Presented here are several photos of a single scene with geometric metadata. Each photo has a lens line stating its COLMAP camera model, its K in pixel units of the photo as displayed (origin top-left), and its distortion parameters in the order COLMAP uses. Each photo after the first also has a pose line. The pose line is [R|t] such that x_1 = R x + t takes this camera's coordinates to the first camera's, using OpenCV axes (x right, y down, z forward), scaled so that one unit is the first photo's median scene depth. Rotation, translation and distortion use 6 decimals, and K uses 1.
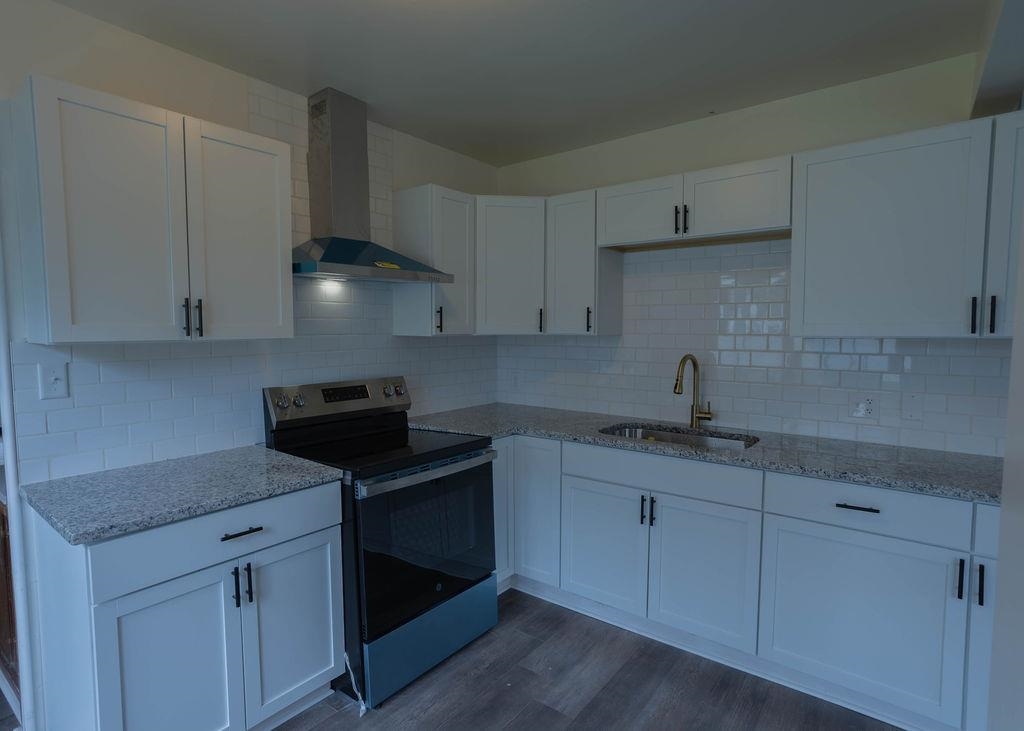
lens RADIAL K [[537.0, 0, 497.6], [0, 537.0, 367.6], [0, 0, 1]] dist [-0.060208, 0.043862]
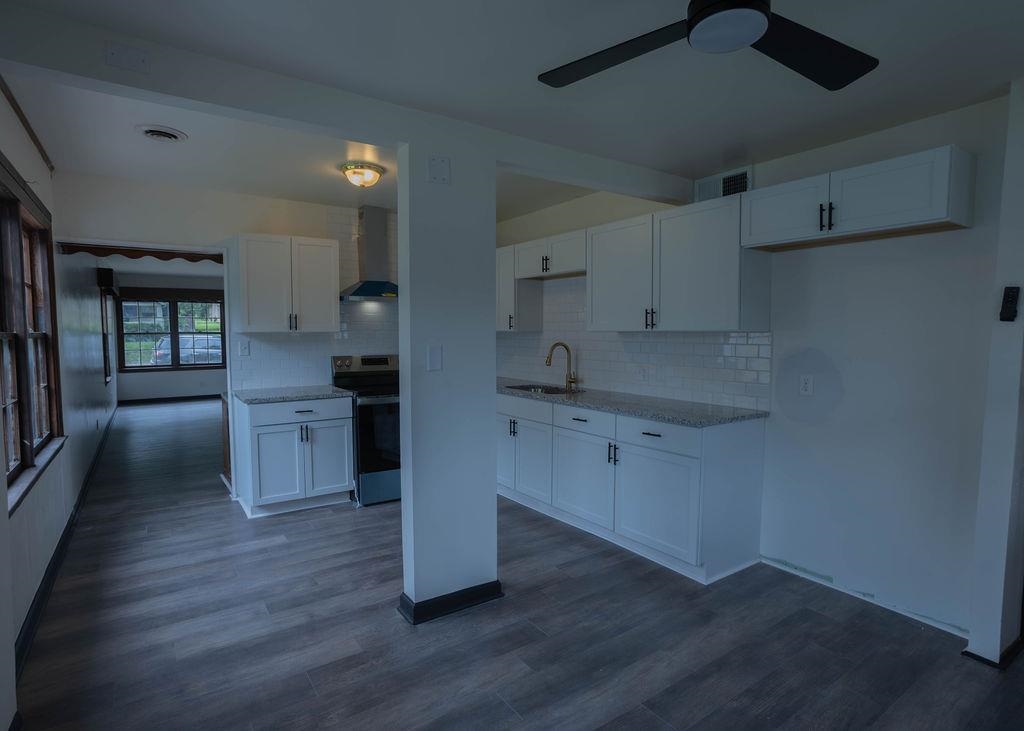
lens RADIAL K [[537.0, 0, 497.6], [0, 537.0, 367.6], [0, 0, 1]] dist [-0.060208, 0.043862]
pose [[0.951839, 0.021346, -0.305856, 0.821709], [-0.022804, 0.999739, -0.001195, 0.071711], [0.305750, 0.008112, 0.952077, -0.784688]]
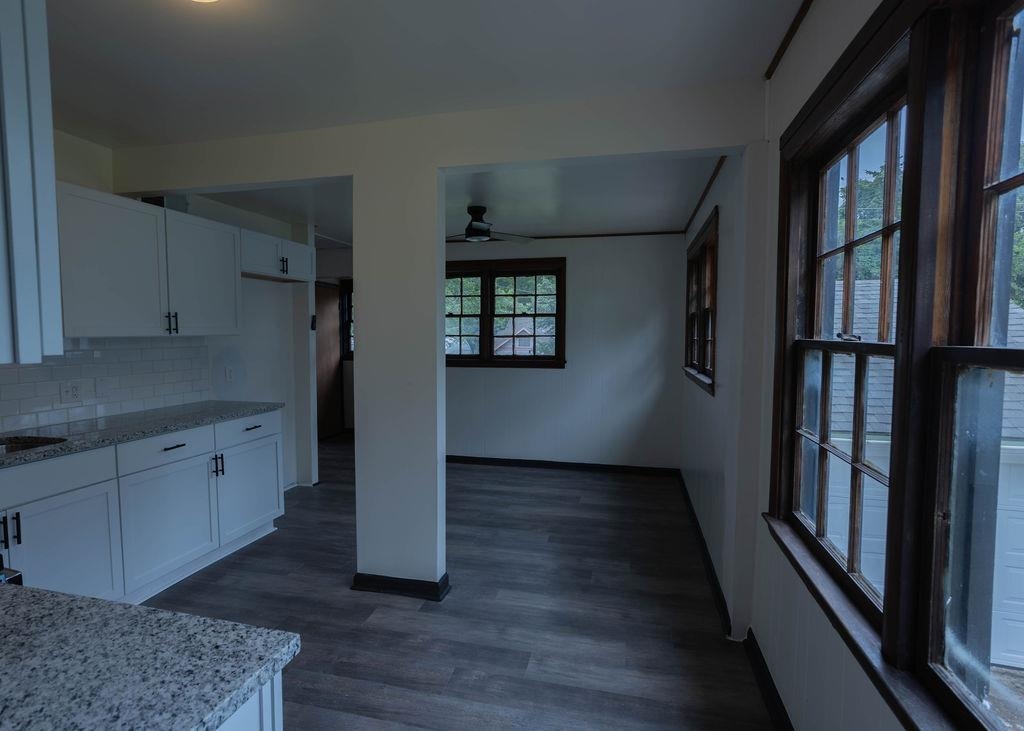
lens RADIAL K [[537.0, 0, 497.6], [0, 537.0, 367.6], [0, 0, 1]] dist [-0.060208, 0.043862]
pose [[-0.405116, -0.059896, 0.912301, -0.909339], [0.065401, 0.993397, 0.094262, -0.039959], [-0.911923, 0.097852, -0.398523, 0.608181]]
